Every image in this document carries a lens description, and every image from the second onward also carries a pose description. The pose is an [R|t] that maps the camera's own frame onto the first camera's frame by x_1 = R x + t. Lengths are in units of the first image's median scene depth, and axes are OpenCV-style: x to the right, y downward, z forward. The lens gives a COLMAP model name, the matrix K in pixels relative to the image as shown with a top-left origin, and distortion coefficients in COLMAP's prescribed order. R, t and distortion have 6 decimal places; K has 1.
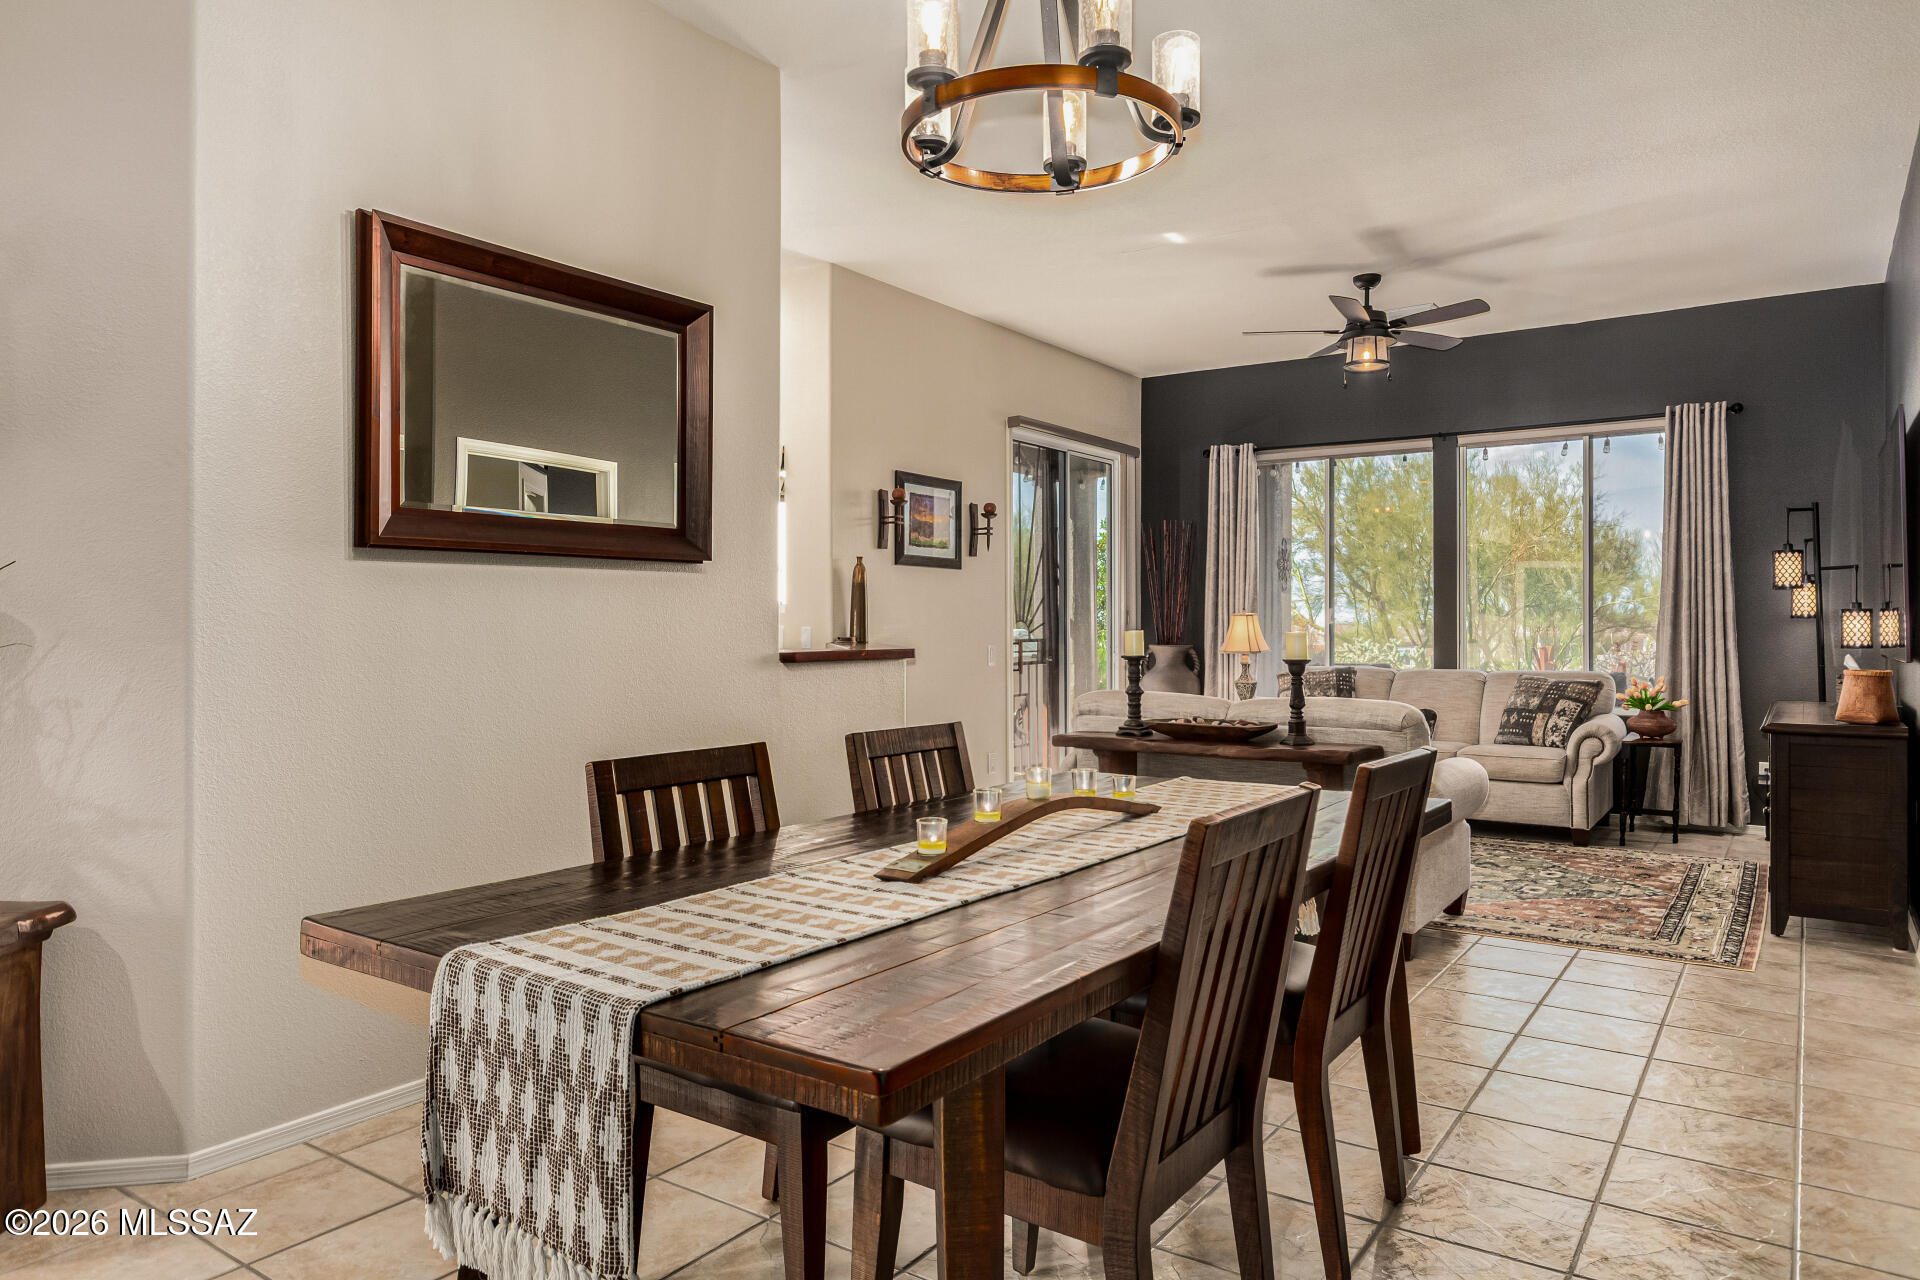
lens RADIAL K [[1204.9, 0, 961.5], [0, 1204.9, 628.0], [0, 0, 1]] dist [0.001424, -0.003924]
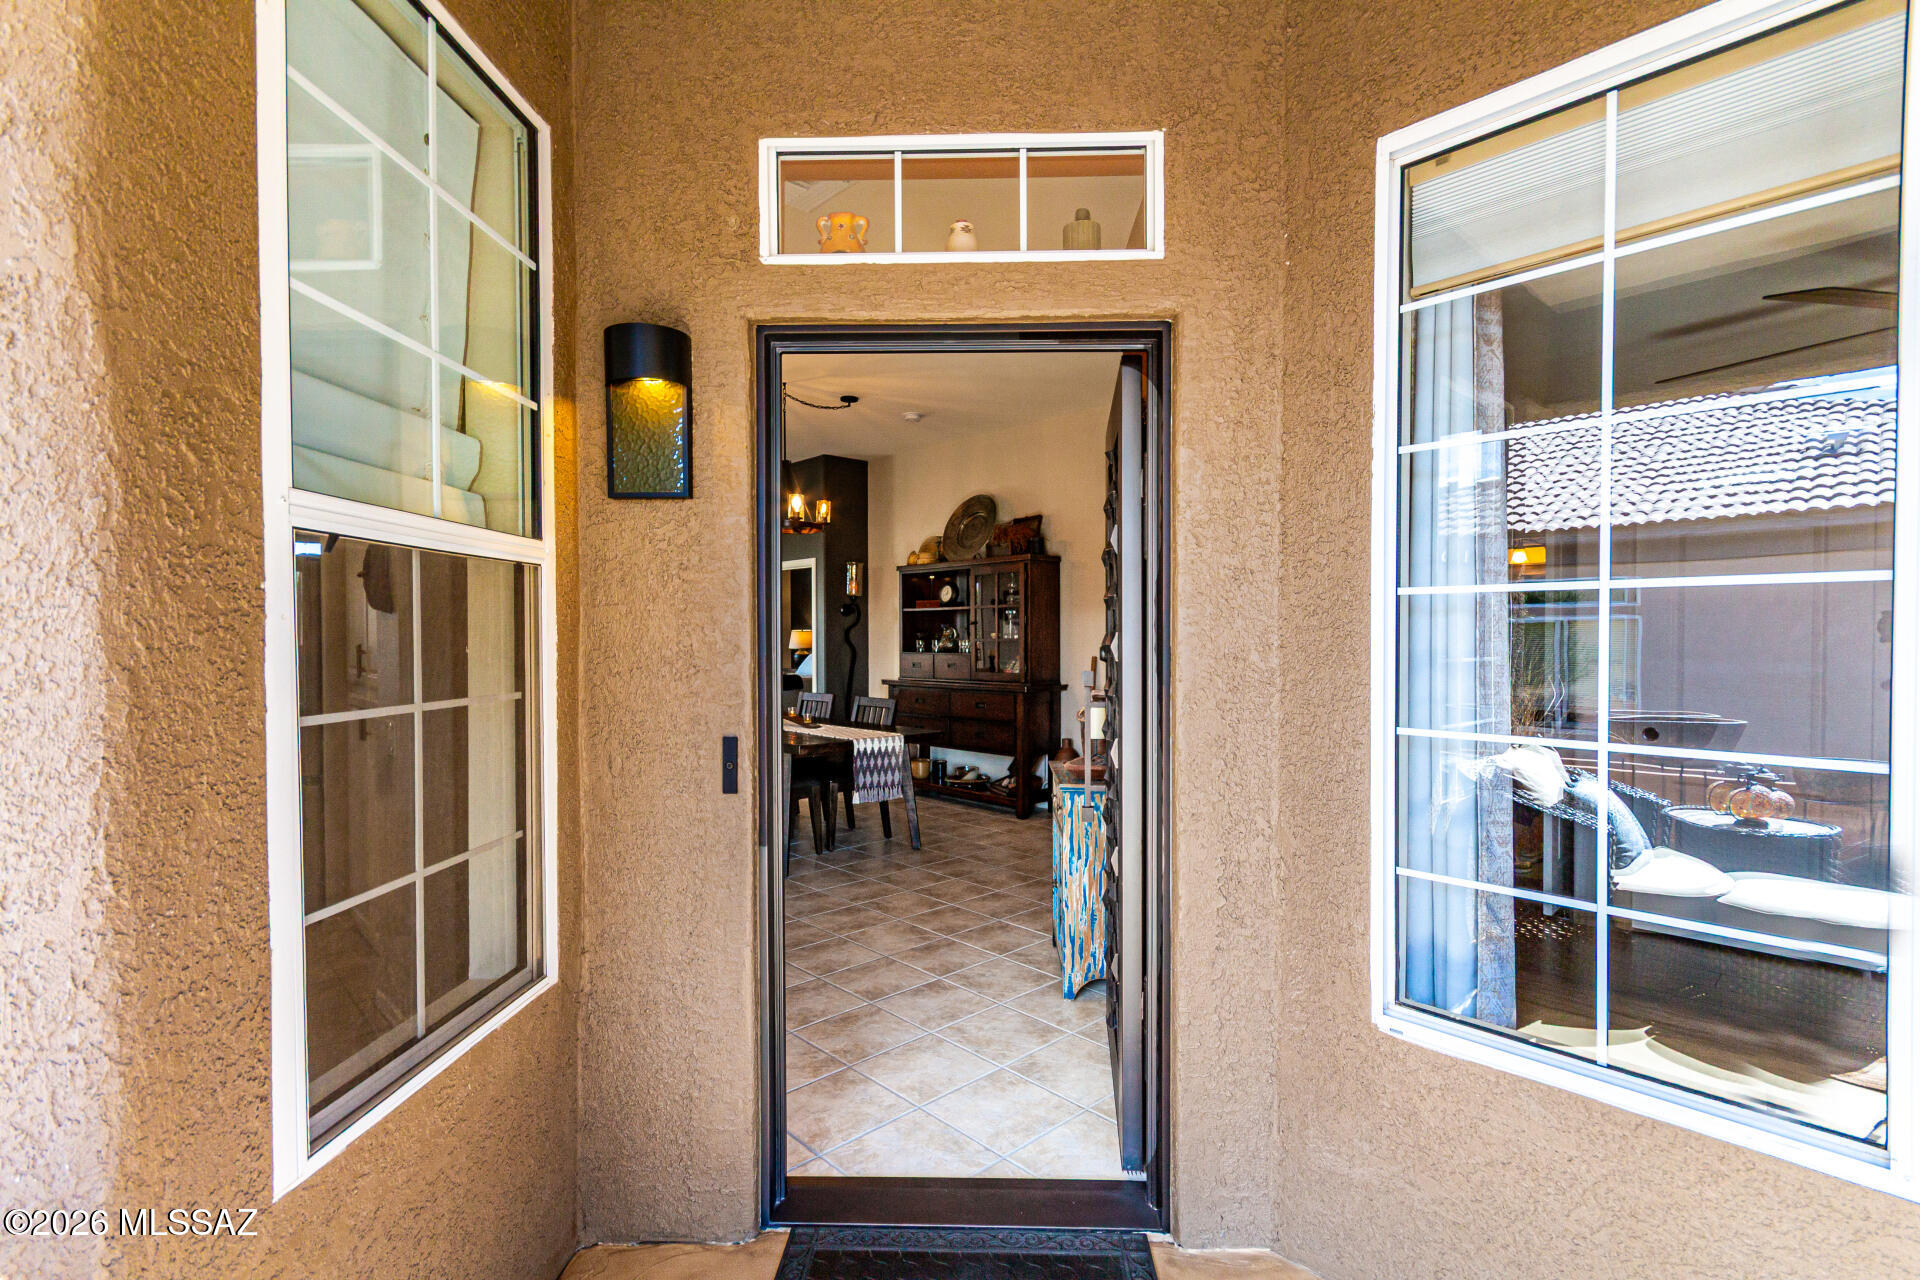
lens RADIAL K [[891.1, 0, 994.2], [0, 891.1, 646.7], [0, 0, 1]] dist [0.007189, -0.000141]
pose [[0.178873, -0.012016, 0.983799, -0.773156], [0.000688, 0.999927, 0.012088, -0.024944], [-0.983872, -0.001486, 0.178868, -0.024519]]
